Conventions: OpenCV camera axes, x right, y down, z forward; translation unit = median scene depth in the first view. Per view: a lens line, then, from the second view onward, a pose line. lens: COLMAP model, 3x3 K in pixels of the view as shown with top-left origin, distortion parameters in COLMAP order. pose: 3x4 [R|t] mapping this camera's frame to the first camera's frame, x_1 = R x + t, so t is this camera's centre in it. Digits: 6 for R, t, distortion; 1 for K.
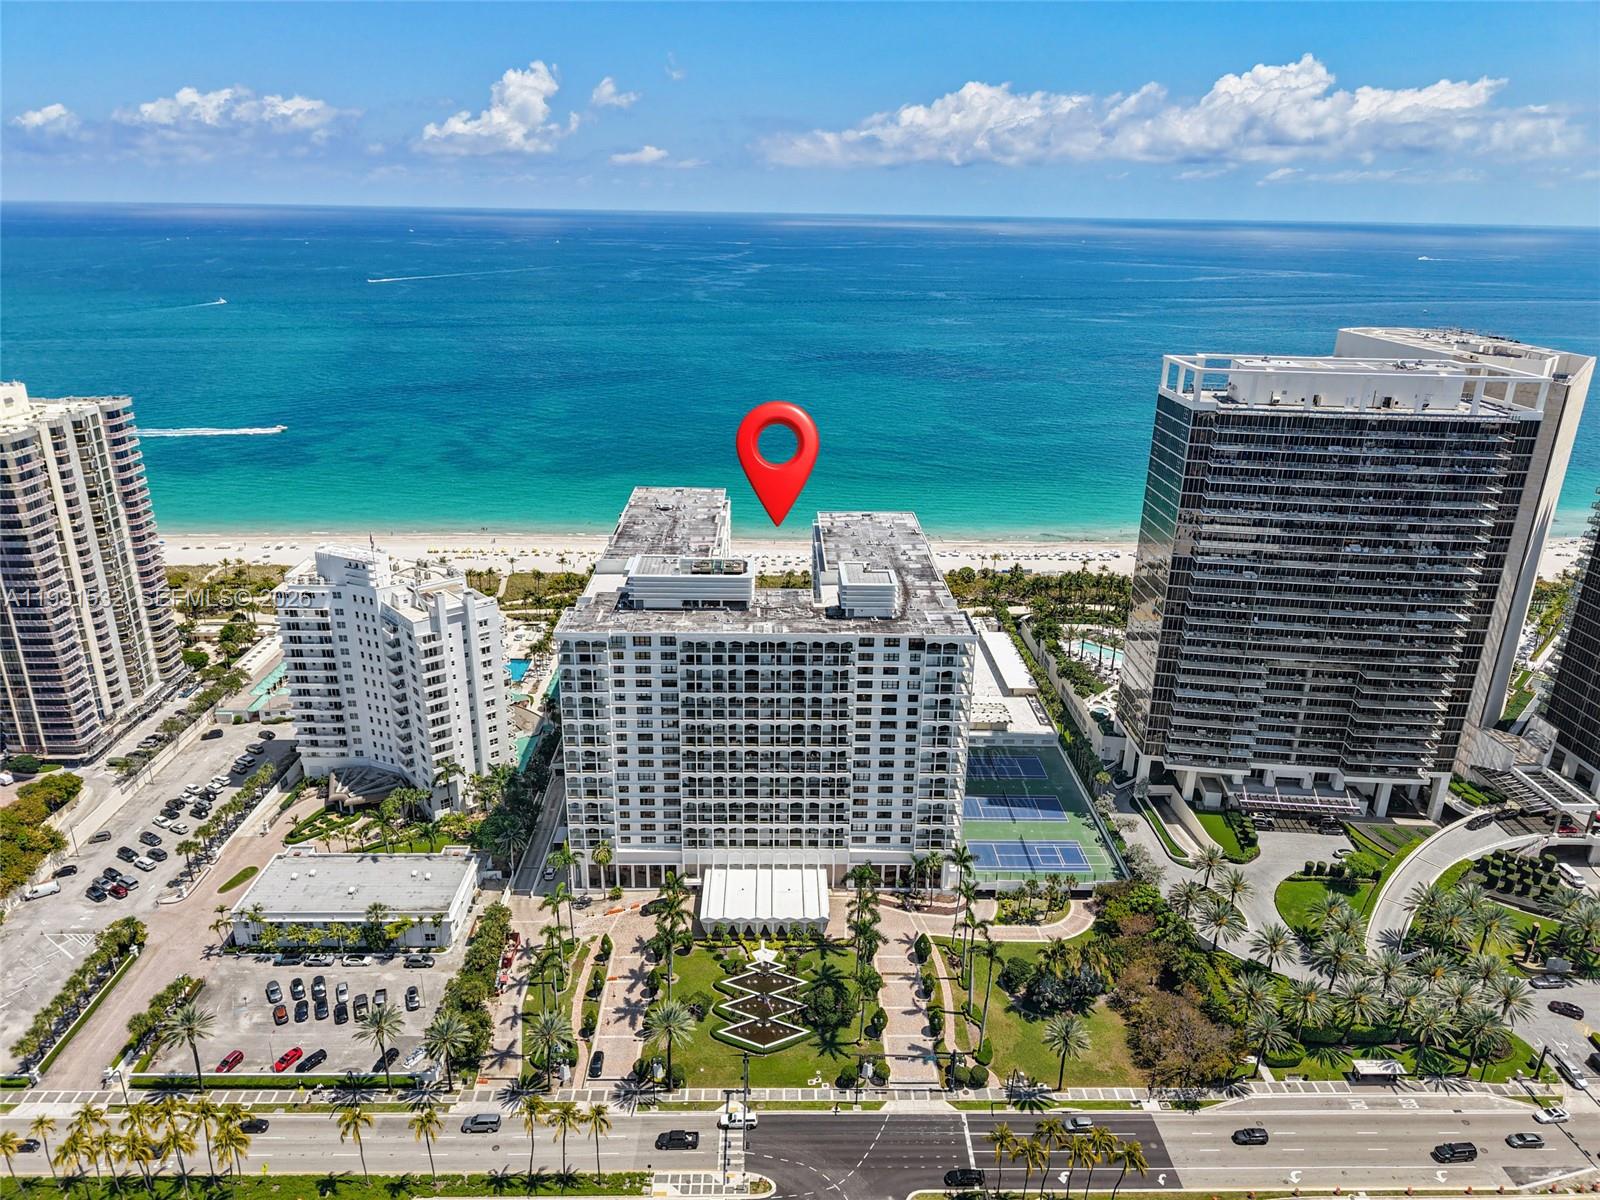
lens RADIAL K [[1072.6, 0, 799.2], [0, 1072.6, 594.3], [0, 0, 1]] dist [0.029107, -0.029966]
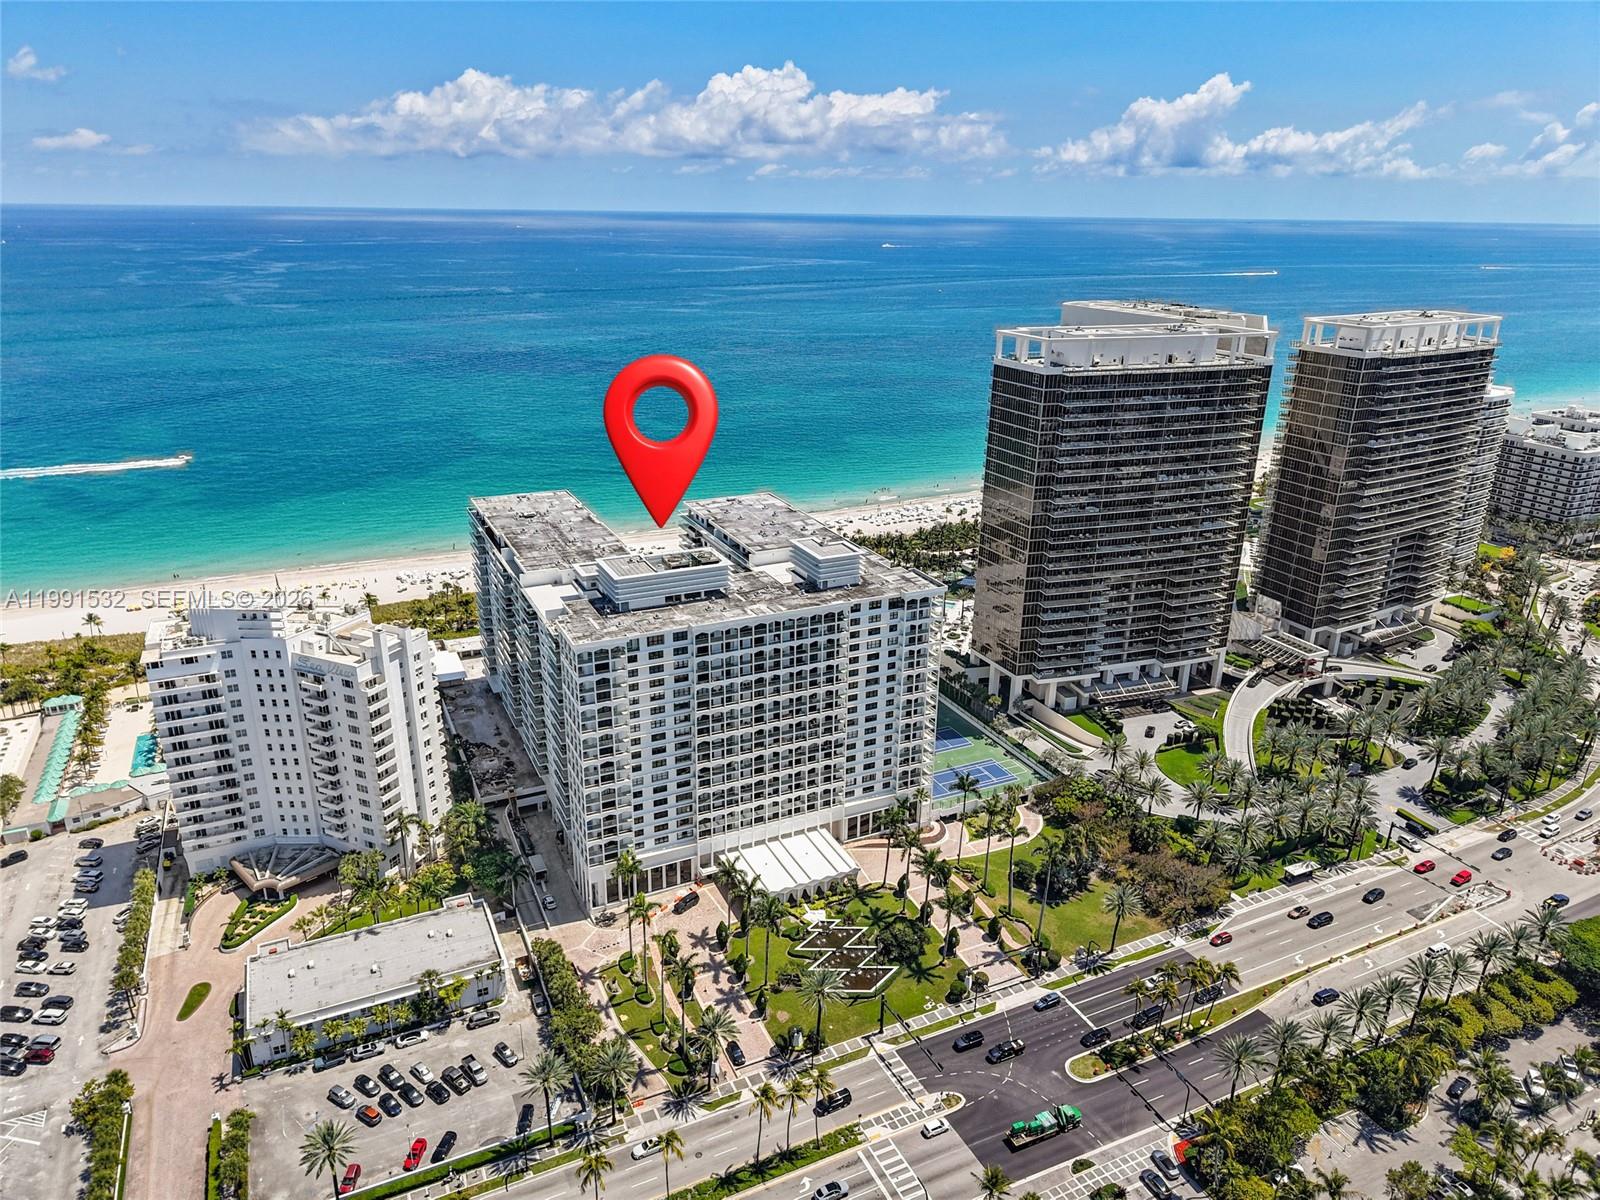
lens RADIAL K [[1072.6, 0, 799.2], [0, 1072.6, 594.3], [0, 0, 1]] dist [0.029107, -0.029966]
pose [[0.910700, -0.144190, 0.387085, -0.354534], [0.141870, 0.989276, 0.034728, -0.012434], [-0.387942, 0.023290, 0.921390, 0.027615]]
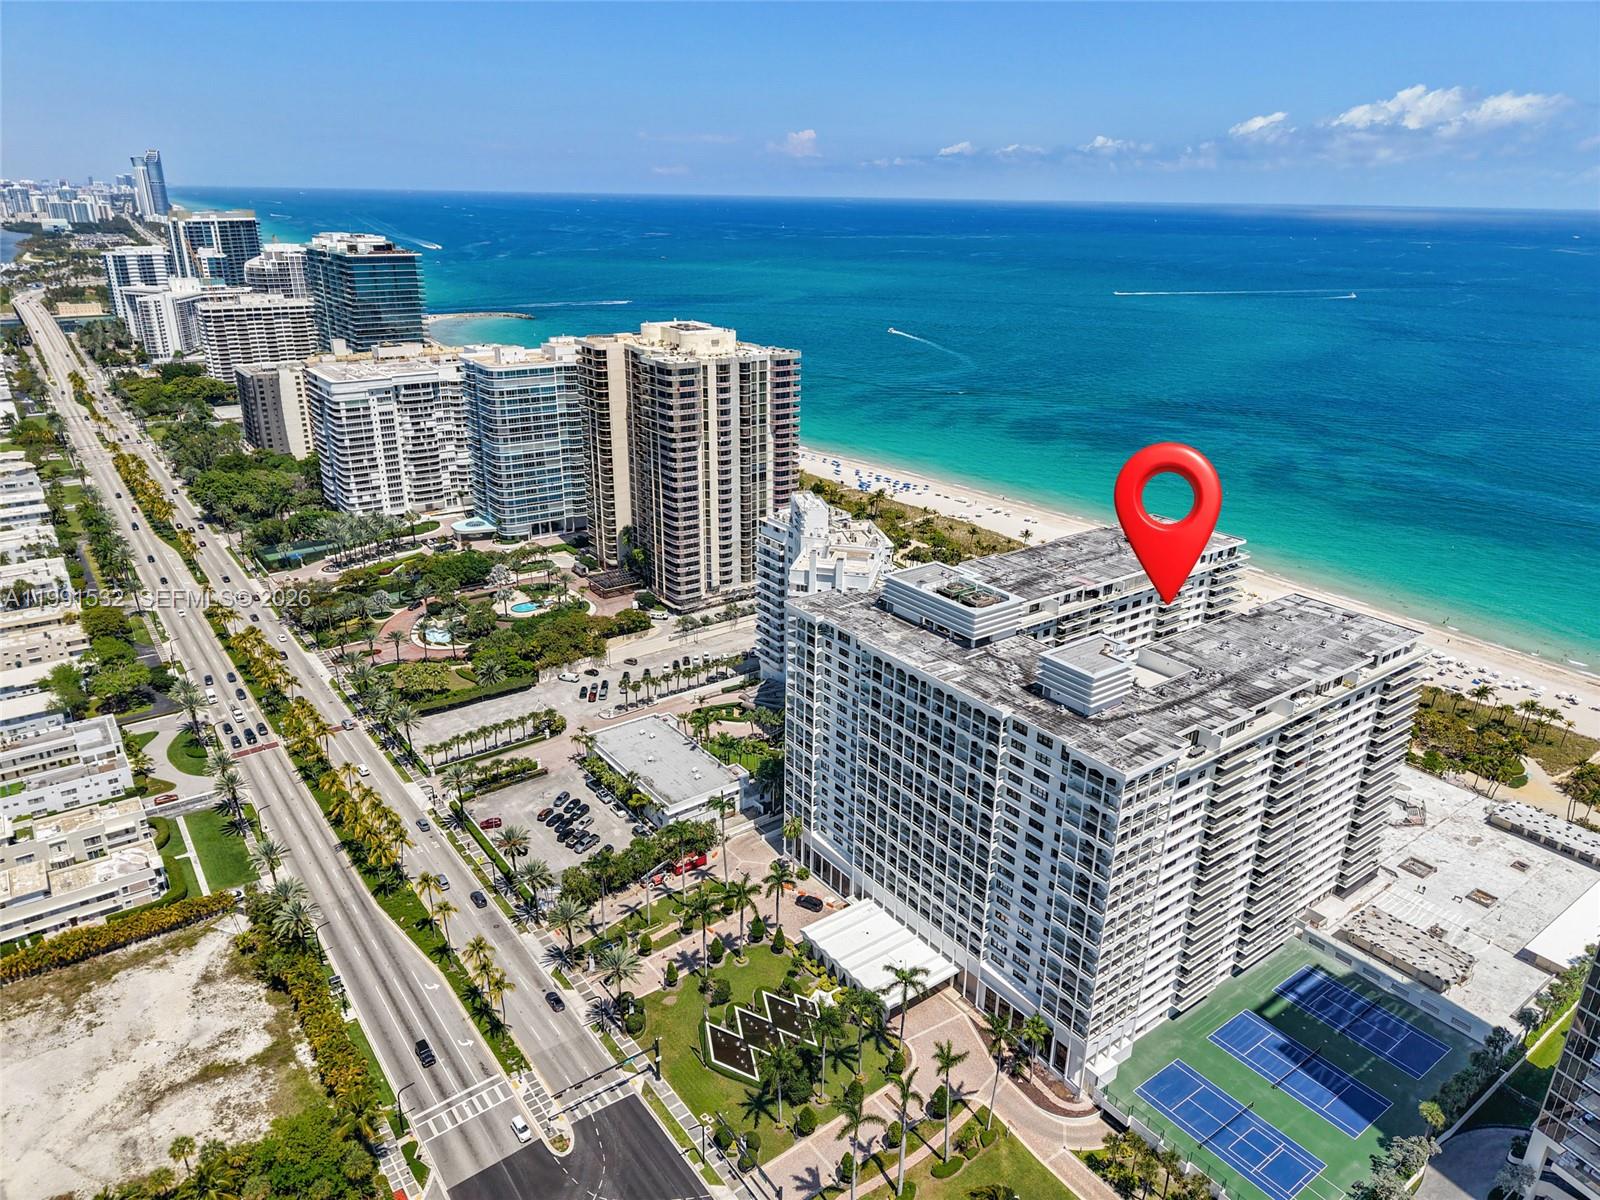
lens RADIAL K [[1063.7, 0, 795.3], [0, 1063.7, 601.3], [0, 0, 1]] dist [0.053753, -0.049909]
pose [[0.581418, 0.289159, -0.760486, 0.485662], [-0.286223, 0.947657, 0.141499, -0.099298], [0.761596, 0.135398, 0.633749, 0.304511]]
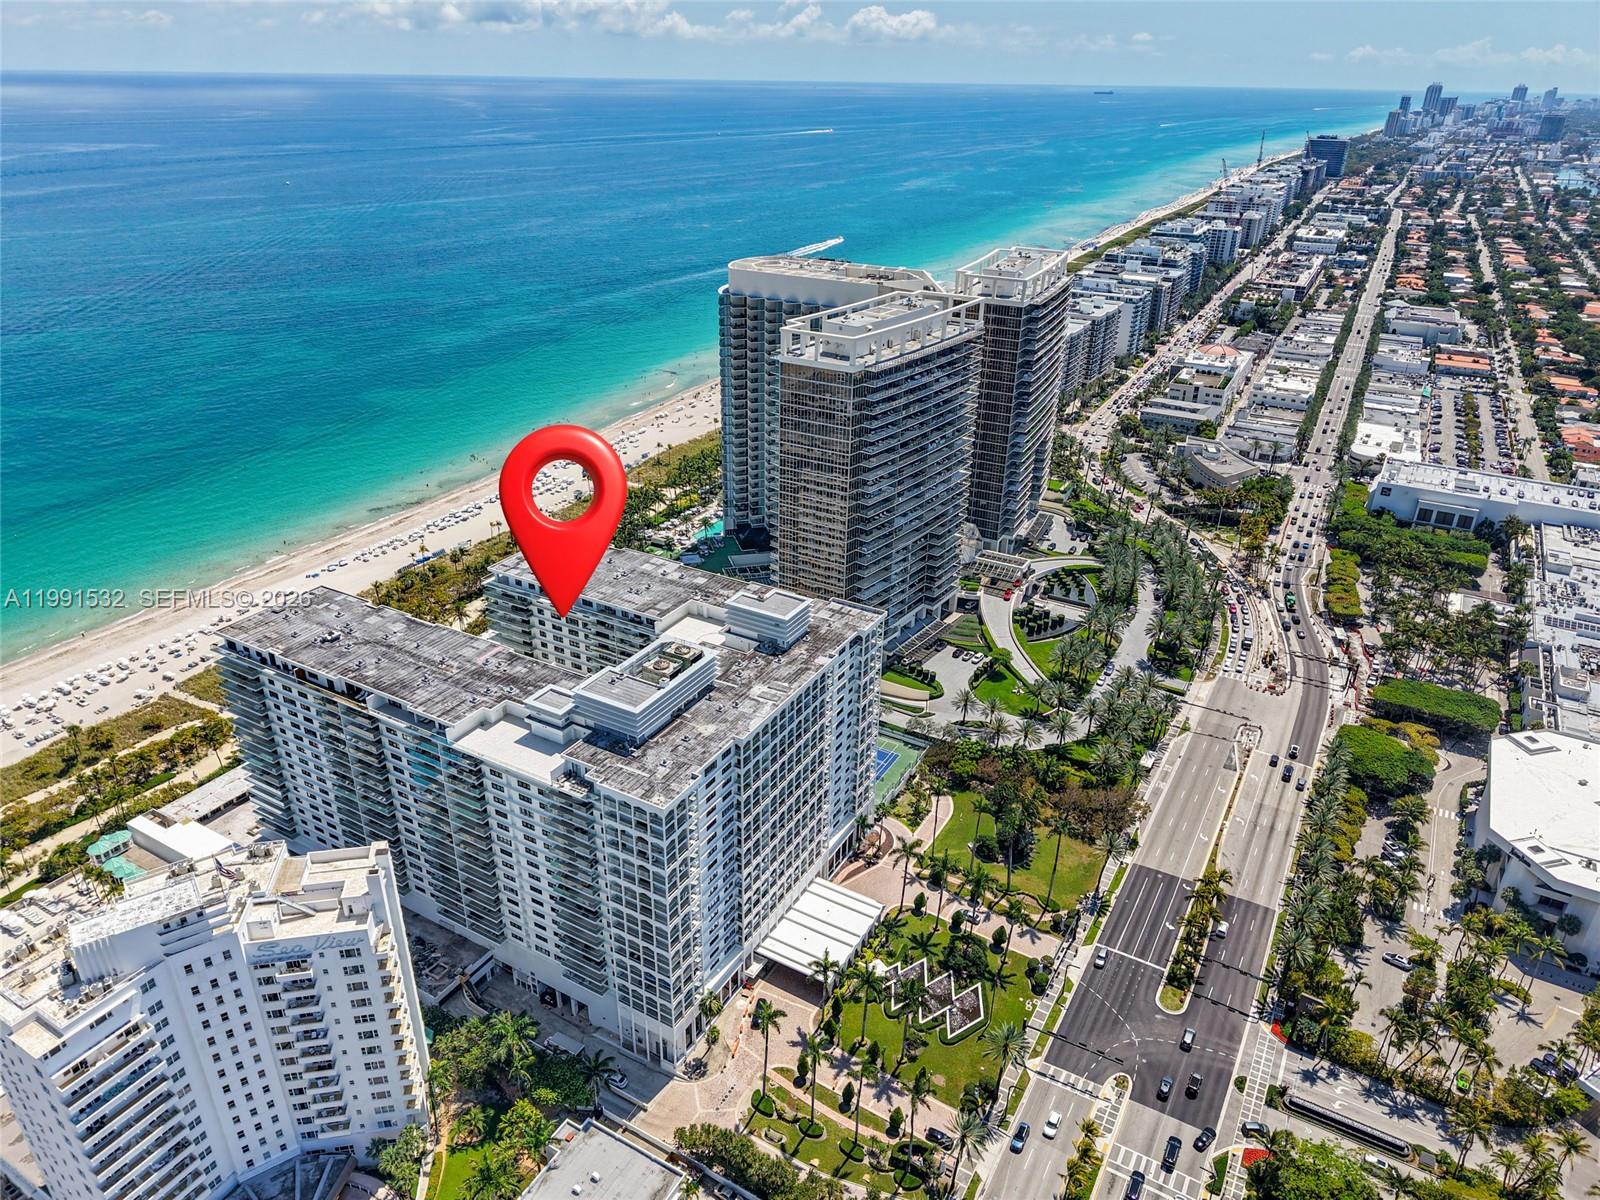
lens RADIAL K [[1072.6, 0, 799.2], [0, 1072.6, 594.3], [0, 0, 1]] dist [0.029107, -0.029966]
pose [[0.519913, -0.379775, 0.765154, -0.645860], [0.284180, 0.921612, 0.264334, -0.265573], [-0.805563, 0.080010, 0.587083, 0.356382]]
